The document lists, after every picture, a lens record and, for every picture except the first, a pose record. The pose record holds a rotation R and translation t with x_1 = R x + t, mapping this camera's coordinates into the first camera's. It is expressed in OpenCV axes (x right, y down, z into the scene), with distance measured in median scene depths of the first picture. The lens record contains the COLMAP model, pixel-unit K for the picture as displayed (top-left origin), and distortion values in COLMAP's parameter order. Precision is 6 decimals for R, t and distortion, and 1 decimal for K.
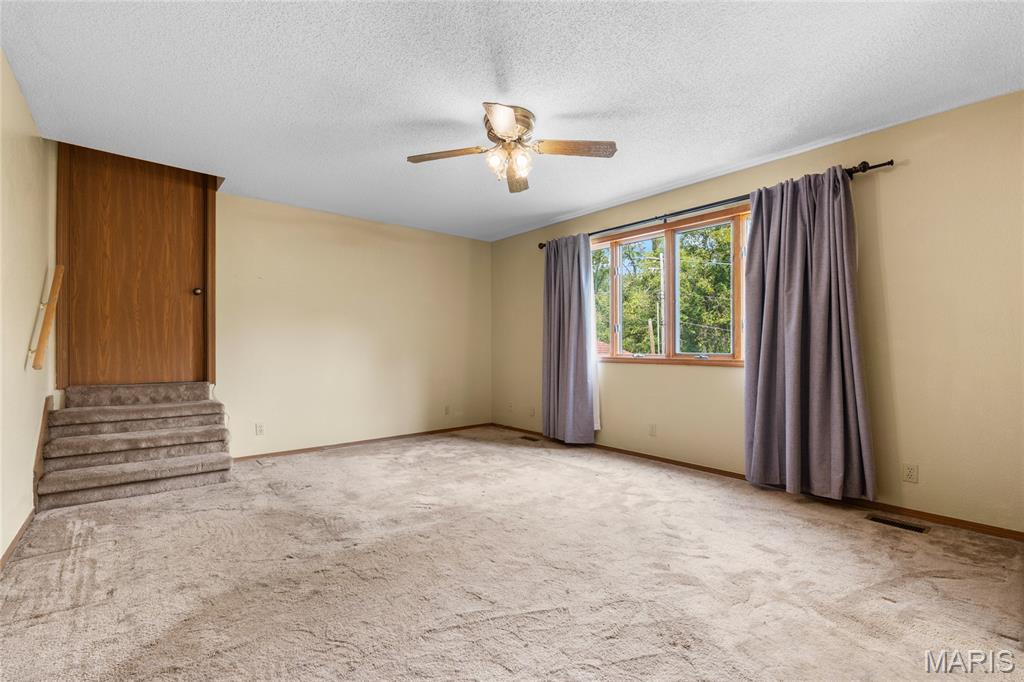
lens RADIAL K [[454.5, 0, 511.0], [0, 454.5, 347.3], [0, 0, 1]] dist [0.000155, -0.000023]
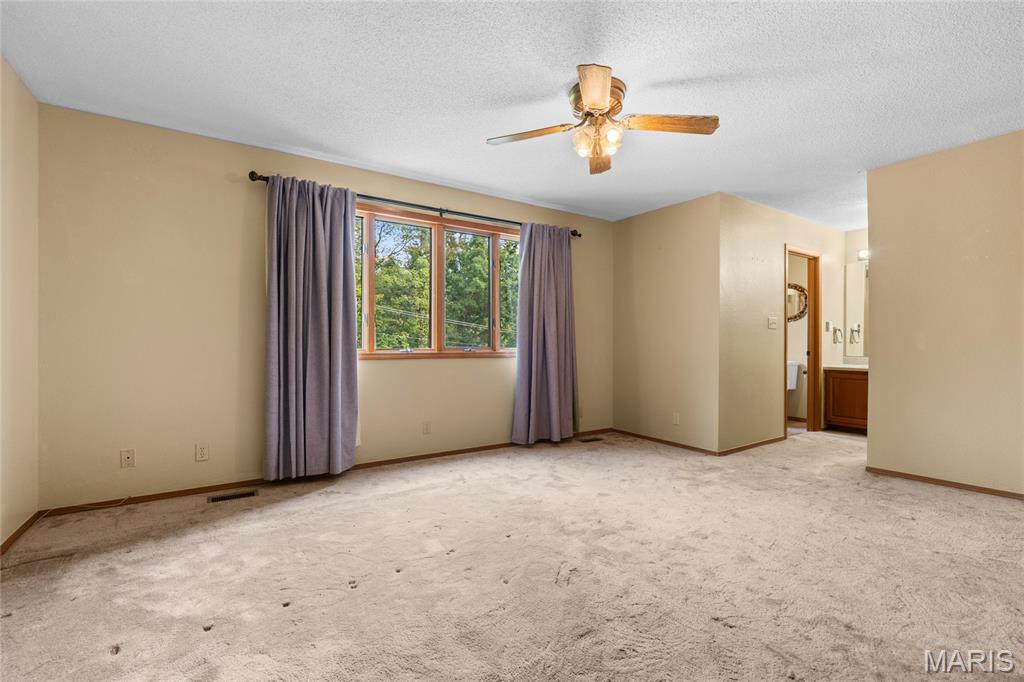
lens RADIAL K [[452.3, 0, 512.0], [0, 452.3, 341.0], [0, 0, 1]] dist [-0.012112, 0.000402]
pose [[0.110236, 0.002205, 0.993903, -0.662491], [-0.000670, 0.999997, -0.002144, 0.001705], [-0.993905, -0.000430, 0.110237, 0.774620]]
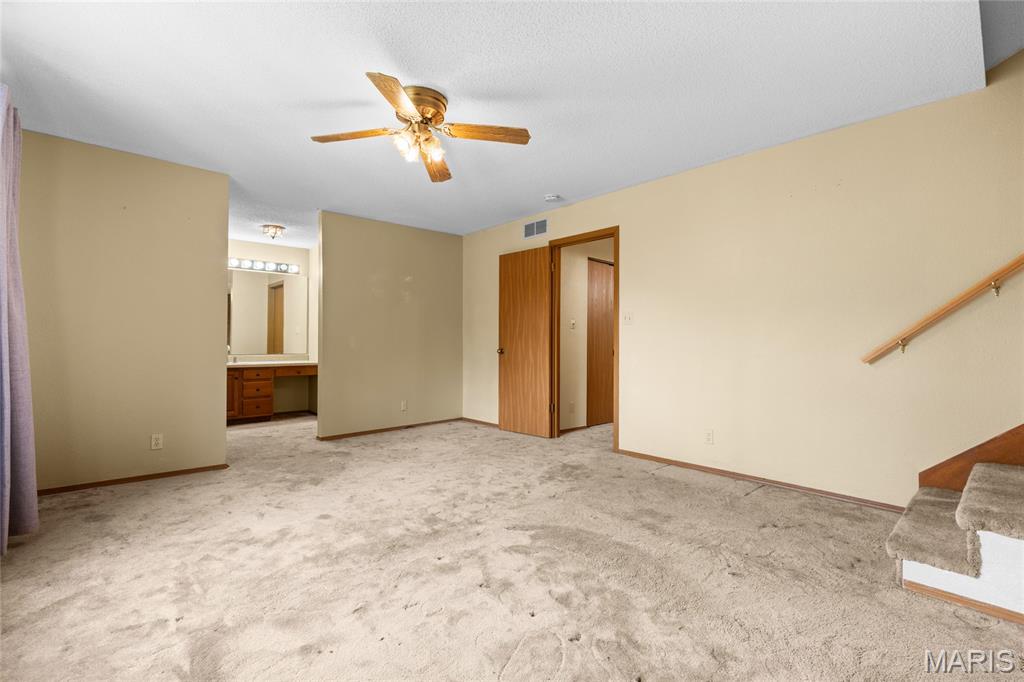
lens RADIAL K [[451.9, 0, 506.8], [0, 451.9, 346.4], [0, 0, 1]] dist [-0.004764, -0.000581]
pose [[-0.999559, 0.000707, -0.029673, -0.111289], [0.000632, 0.999997, 0.002565, 0.010627], [0.029675, 0.002546, -0.999556, 1.391627]]
